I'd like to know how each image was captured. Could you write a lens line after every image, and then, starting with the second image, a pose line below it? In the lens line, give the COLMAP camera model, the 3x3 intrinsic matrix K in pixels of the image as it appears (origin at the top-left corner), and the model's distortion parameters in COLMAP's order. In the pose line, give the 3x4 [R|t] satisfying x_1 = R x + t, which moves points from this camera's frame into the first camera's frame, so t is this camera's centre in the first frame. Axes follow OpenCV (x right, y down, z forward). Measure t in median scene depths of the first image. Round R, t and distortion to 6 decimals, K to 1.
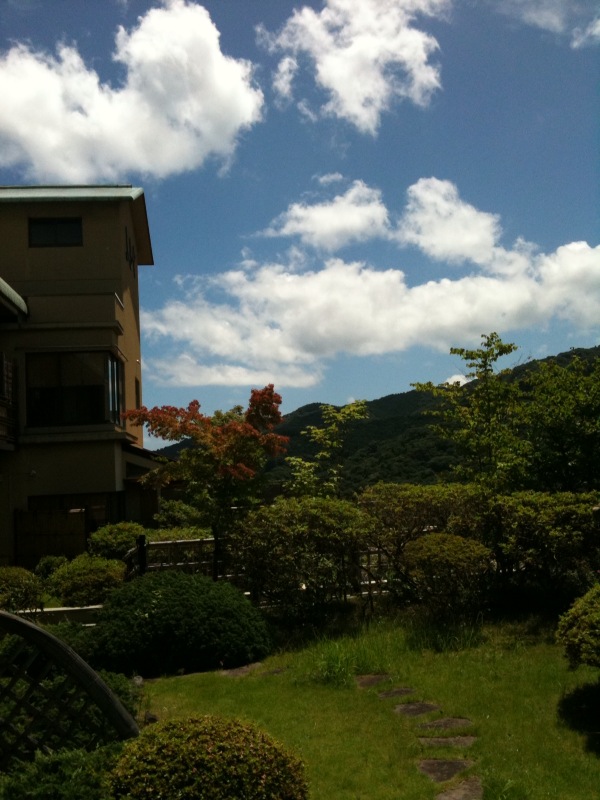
lens RADIAL K [[836.8, 0, 300.0], [0, 836.8, 400.0], [0, 0, 1]] dist [-0.010250, -0.006932]
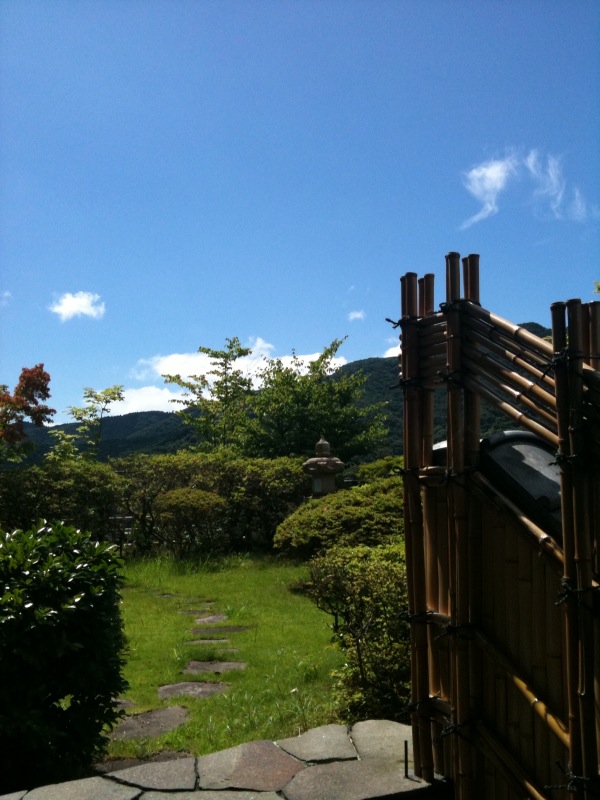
lens RADIAL K [[836.8, 0, 300.0], [0, 836.8, 400.0], [0, 0, 1]] dist [-0.010250, -0.006932]
pose [[0.941794, 0.080469, 0.326417, -0.083349], [-0.070480, 0.996614, -0.042336, 0.062801], [-0.328718, 0.016865, 0.944277, -0.224452]]
